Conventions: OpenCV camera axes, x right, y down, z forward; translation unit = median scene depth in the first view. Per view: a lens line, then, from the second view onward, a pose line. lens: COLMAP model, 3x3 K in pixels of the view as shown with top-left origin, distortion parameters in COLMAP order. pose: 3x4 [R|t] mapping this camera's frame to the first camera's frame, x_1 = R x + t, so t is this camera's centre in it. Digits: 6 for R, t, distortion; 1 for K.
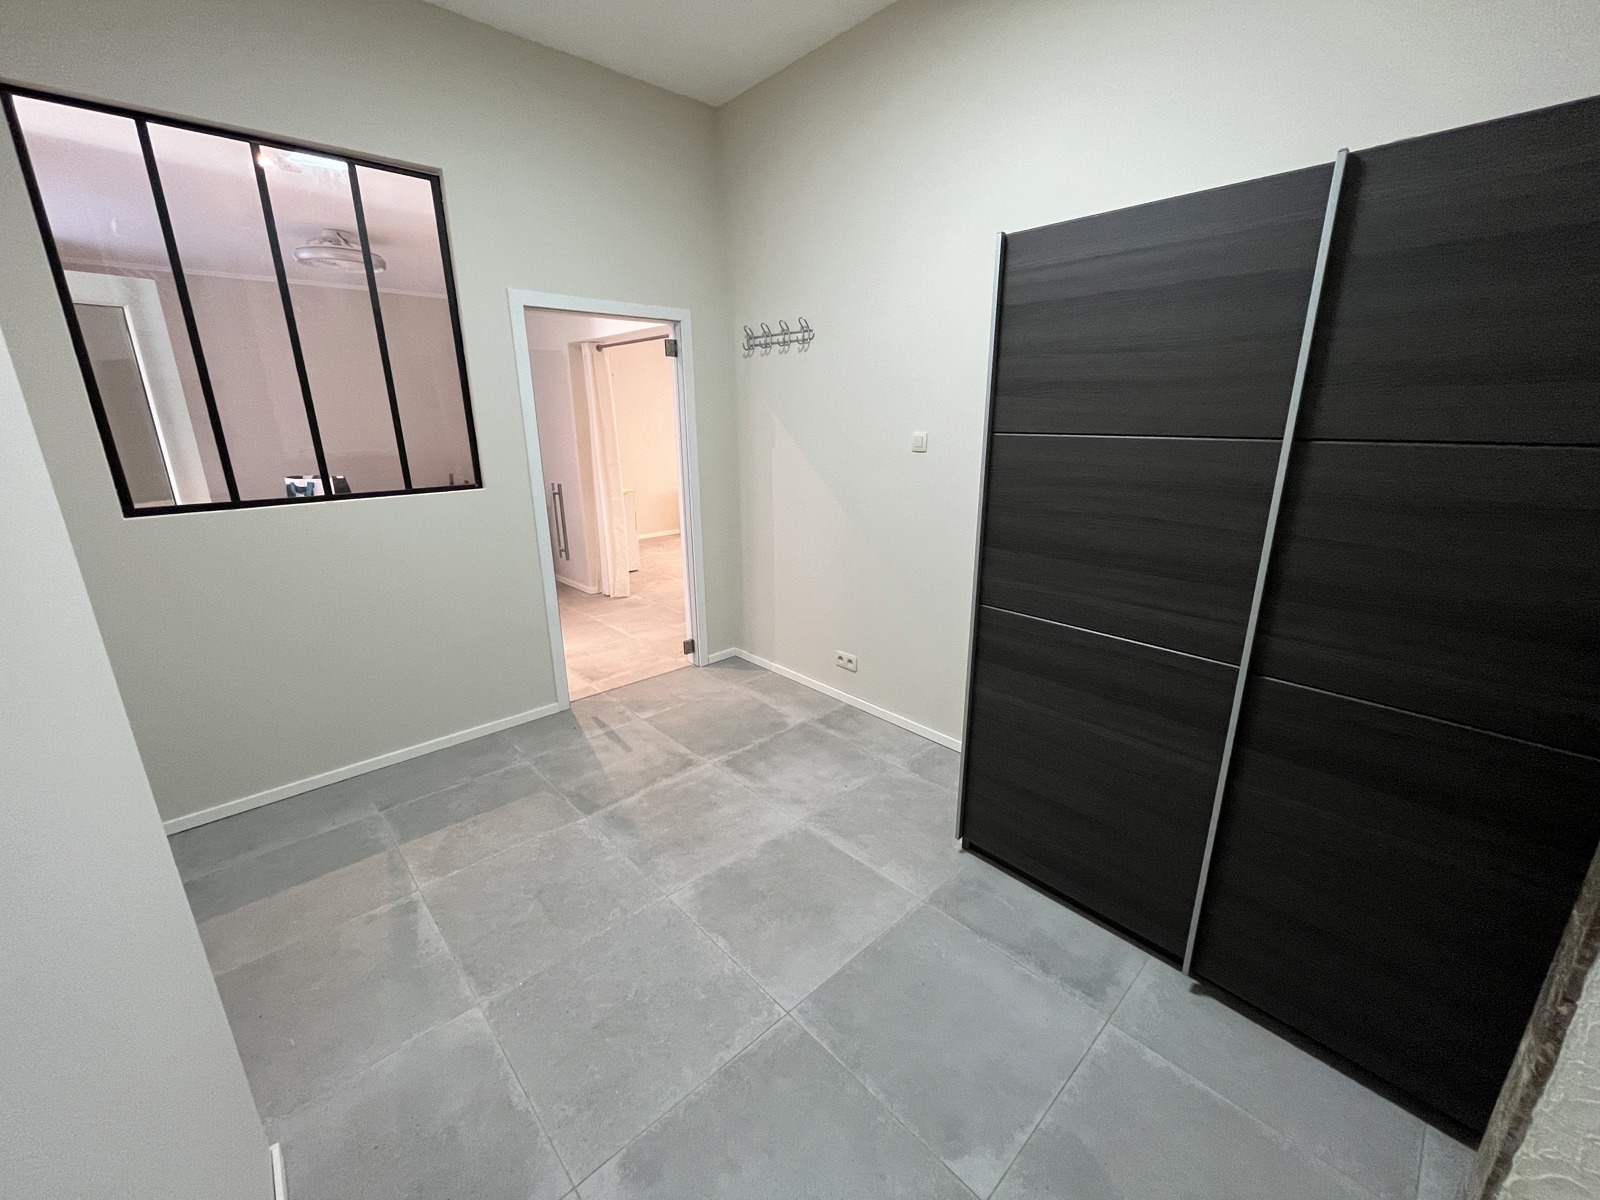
lens RADIAL K [[649.1, 0, 797.6], [0, 649.1, 597.7], [0, 0, 1]] dist [-0.001600, 0.000079]
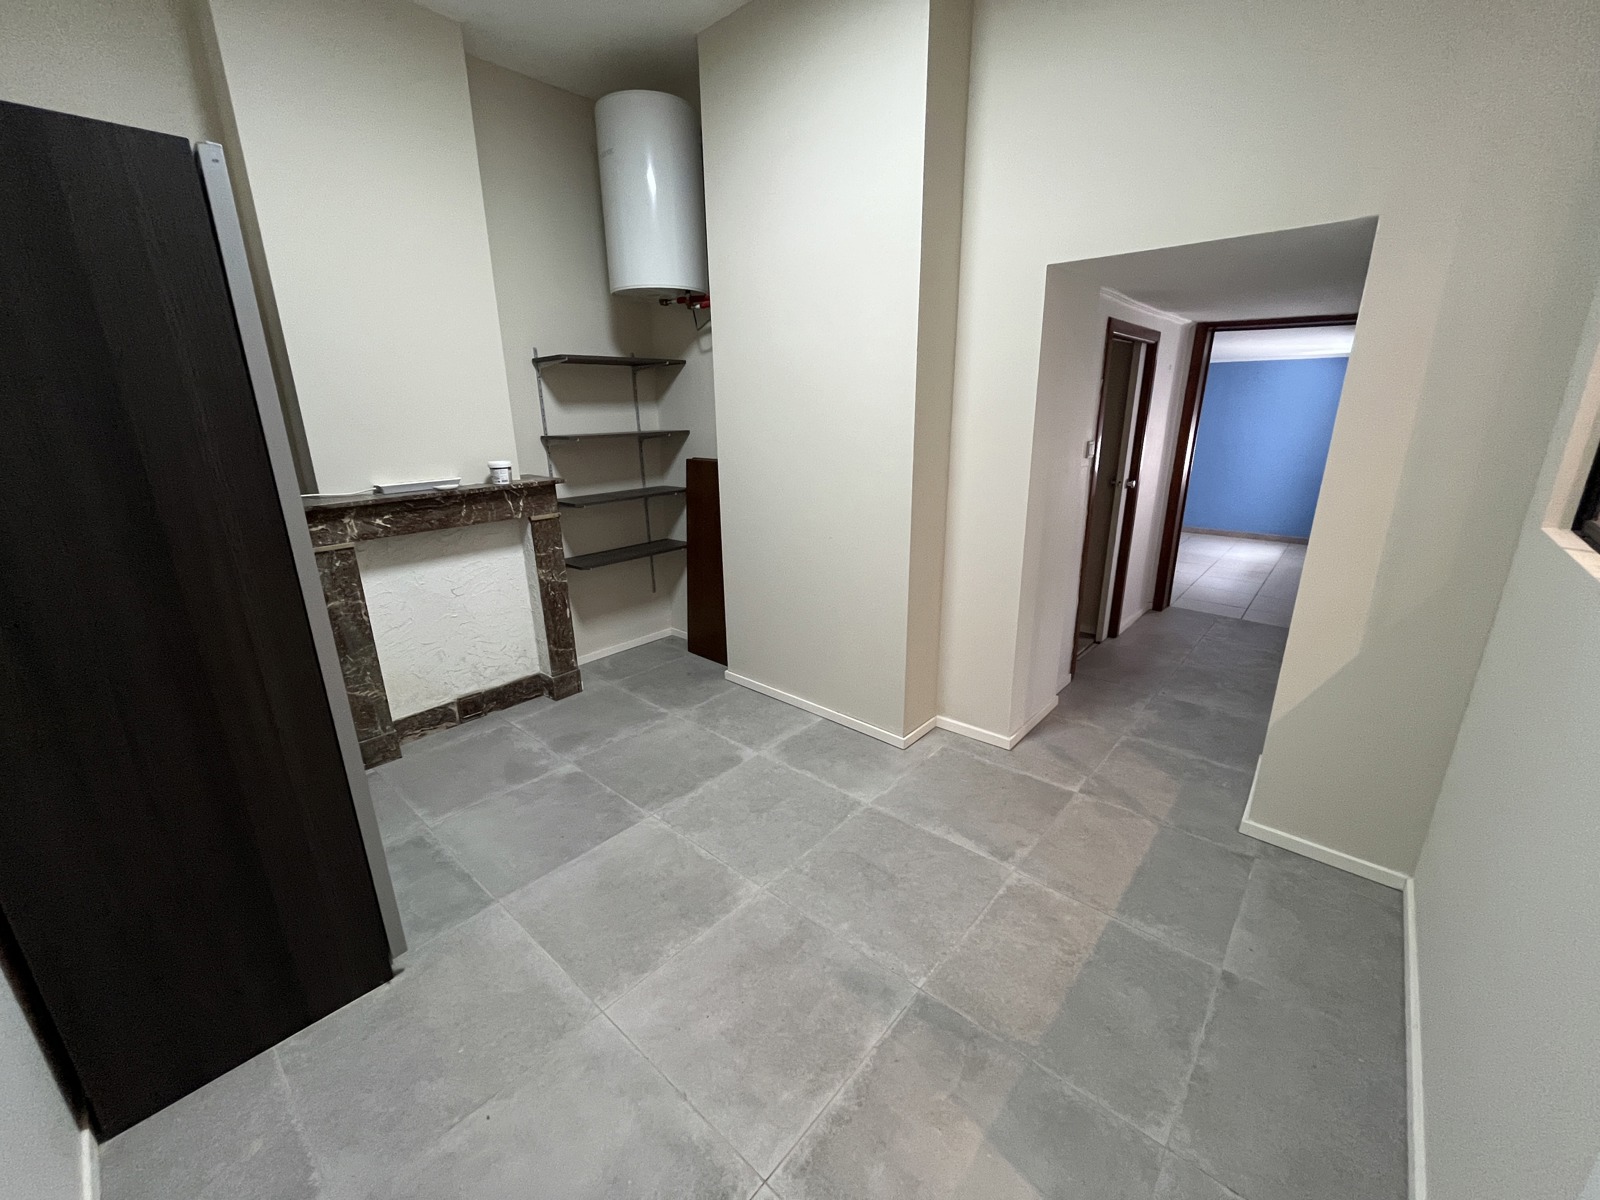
lens RADIAL K [[649.1, 0, 797.6], [0, 649.1, 597.7], [0, 0, 1]] dist [-0.001600, 0.000079]
pose [[-0.995142, 0.048251, -0.085815, -0.176248], [-0.006433, 0.837932, 0.545737, -0.410914], [0.098240, 0.543638, -0.833550, 1.461745]]
